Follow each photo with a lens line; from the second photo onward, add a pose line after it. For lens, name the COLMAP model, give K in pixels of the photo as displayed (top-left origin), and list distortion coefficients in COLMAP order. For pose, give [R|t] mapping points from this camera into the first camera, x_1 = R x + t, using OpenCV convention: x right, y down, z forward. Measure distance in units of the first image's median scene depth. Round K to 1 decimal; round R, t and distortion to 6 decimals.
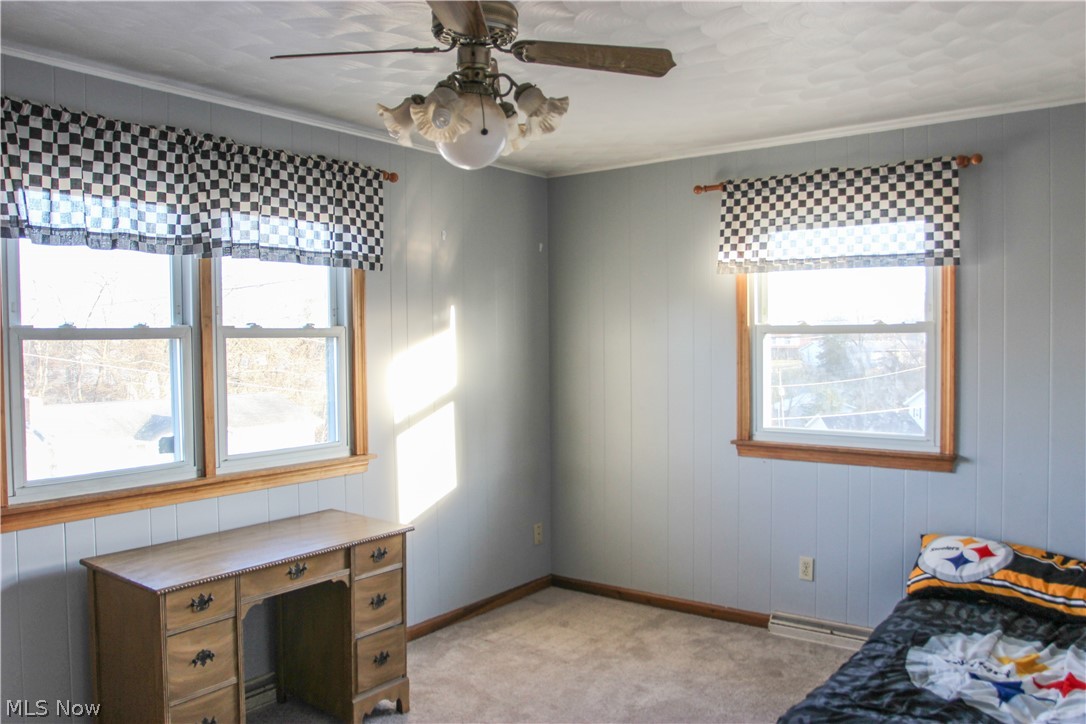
lens RADIAL K [[857.7, 0, 543.0], [0, 857.7, 362.0], [0, 0, 1]] dist [-0.100372, 0.059113]
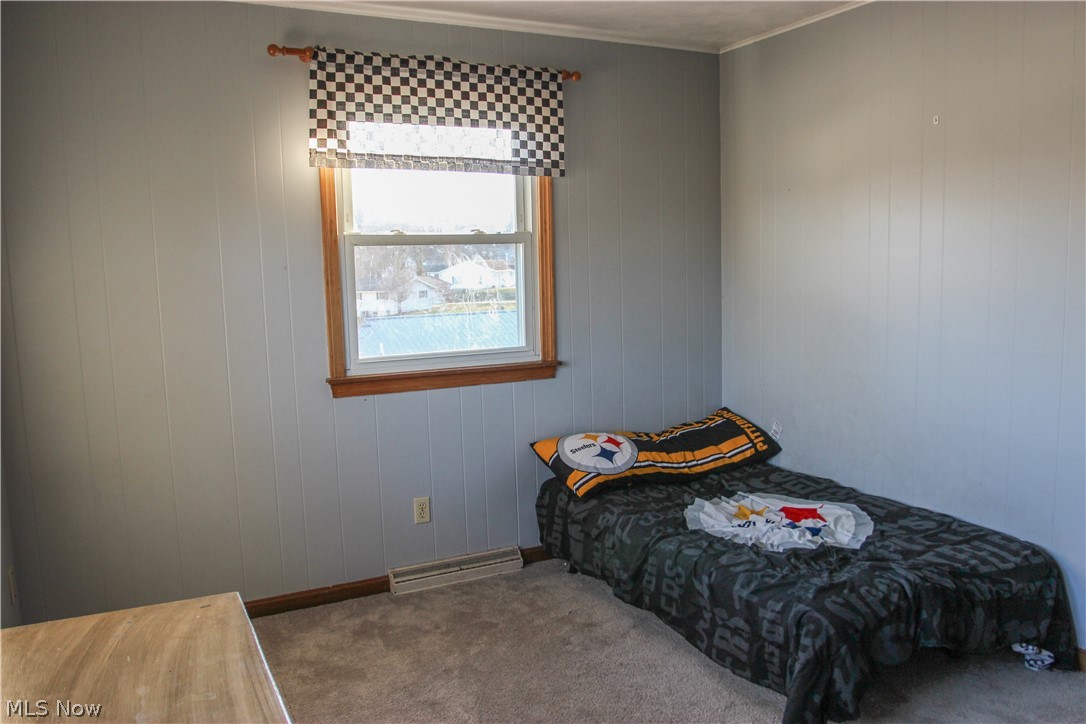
lens RADIAL K [[857.7, 0, 543.0], [0, 857.7, 362.0], [0, 0, 1]] dist [-0.100372, 0.059113]
pose [[0.422458, -0.106312, 0.900126, -0.439775], [0.044654, 0.994333, 0.096481, 0.008282], [-0.905282, -0.000565, 0.424811, 0.516051]]
